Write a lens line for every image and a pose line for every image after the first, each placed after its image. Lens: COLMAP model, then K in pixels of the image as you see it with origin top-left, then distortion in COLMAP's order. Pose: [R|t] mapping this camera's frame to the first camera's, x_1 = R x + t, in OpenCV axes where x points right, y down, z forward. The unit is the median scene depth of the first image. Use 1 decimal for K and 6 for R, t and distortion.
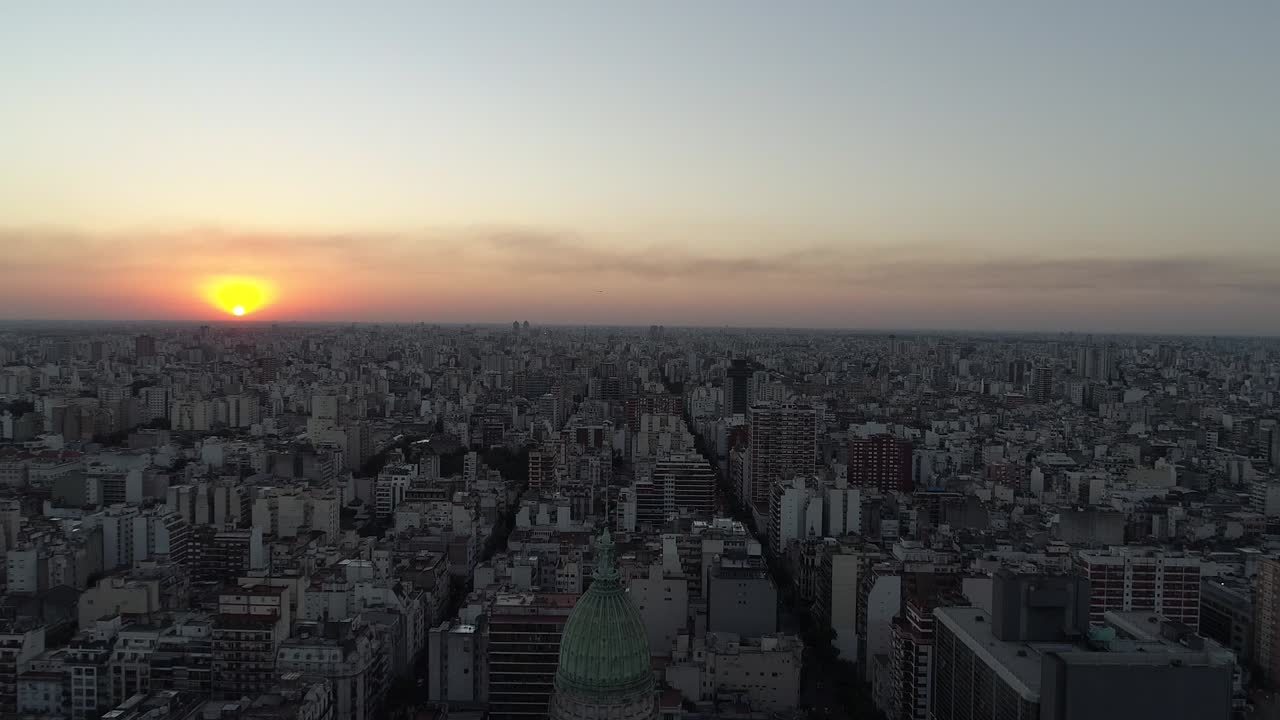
lens RADIAL K [[916.6, 0, 648.9], [0, 916.6, 359.9], [0, 0, 1]] dist [0.000630, 0.014203]
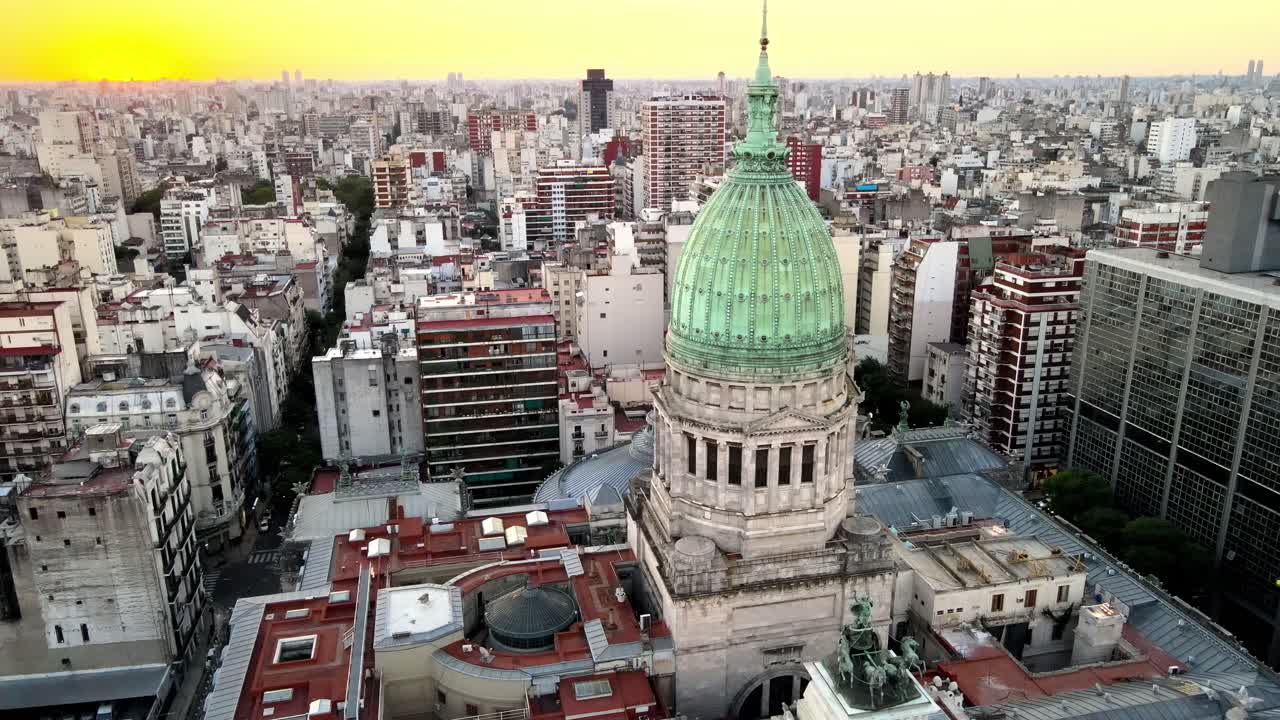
lens RADIAL K [[916.6, 0, 636.1], [0, 916.6, 366.5], [0, 0, 1]] dist [0.000630, 0.014203]
pose [[0.974683, -0.080719, 0.208512, -0.130731], [0.028277, 0.969575, 0.243157, 0.126893], [-0.221795, -0.231105, 0.947311, 0.280289]]
